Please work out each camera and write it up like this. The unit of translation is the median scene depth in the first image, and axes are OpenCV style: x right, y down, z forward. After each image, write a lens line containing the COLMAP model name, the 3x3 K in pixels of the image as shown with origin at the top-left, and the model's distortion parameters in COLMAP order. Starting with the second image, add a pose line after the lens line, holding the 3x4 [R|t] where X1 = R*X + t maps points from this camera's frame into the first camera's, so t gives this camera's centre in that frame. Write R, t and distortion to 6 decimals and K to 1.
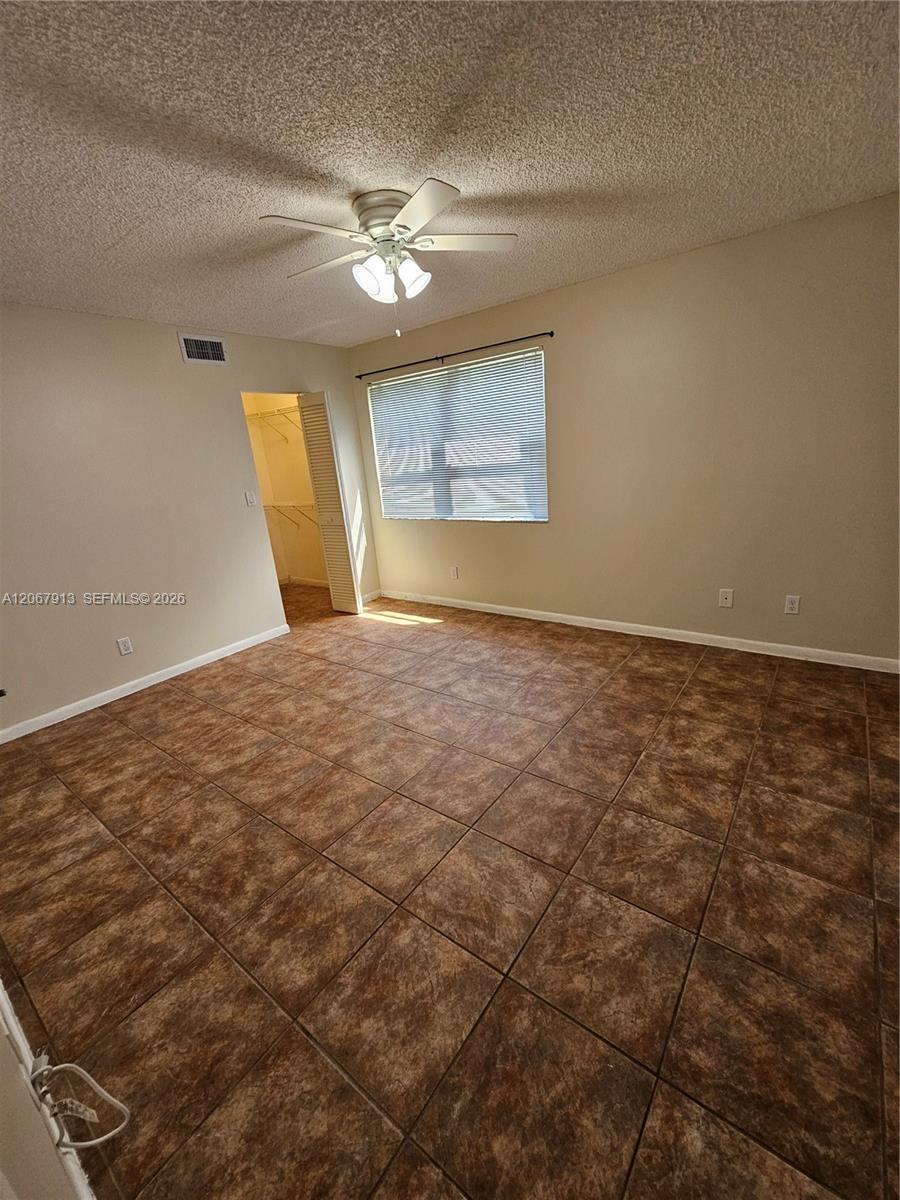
lens RADIAL K [[495.2, 0, 457.8], [0, 495.2, 603.8], [0, 0, 1]] dist [-0.001616, 0.000415]
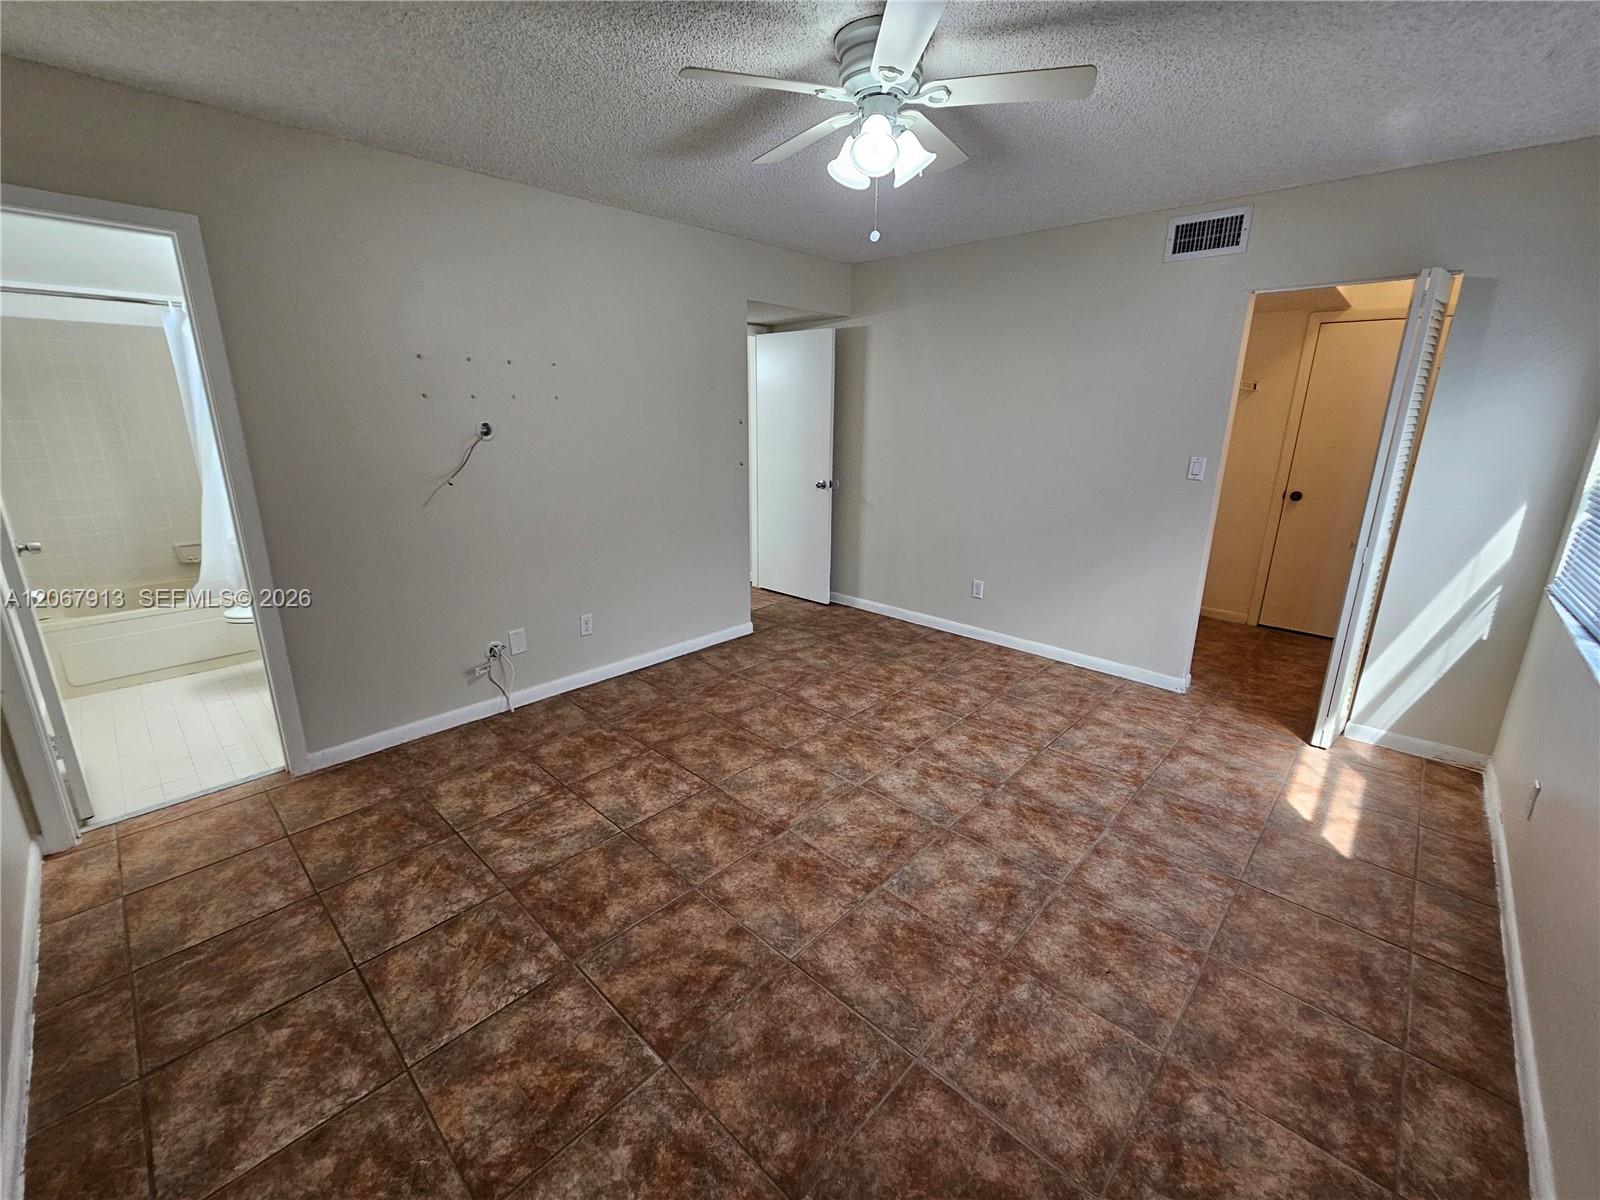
lens RADIAL K [[660.3, 0, 794.8], [0, 660.3, 598.9], [0, 0, 1]] dist [-0.001616, 0.000415]
pose [[-0.117728, 0.352744, -0.928284, 0.929851], [-0.299241, 0.878732, 0.371866, -0.445854], [0.946887, 0.321560, 0.002104, 1.126127]]
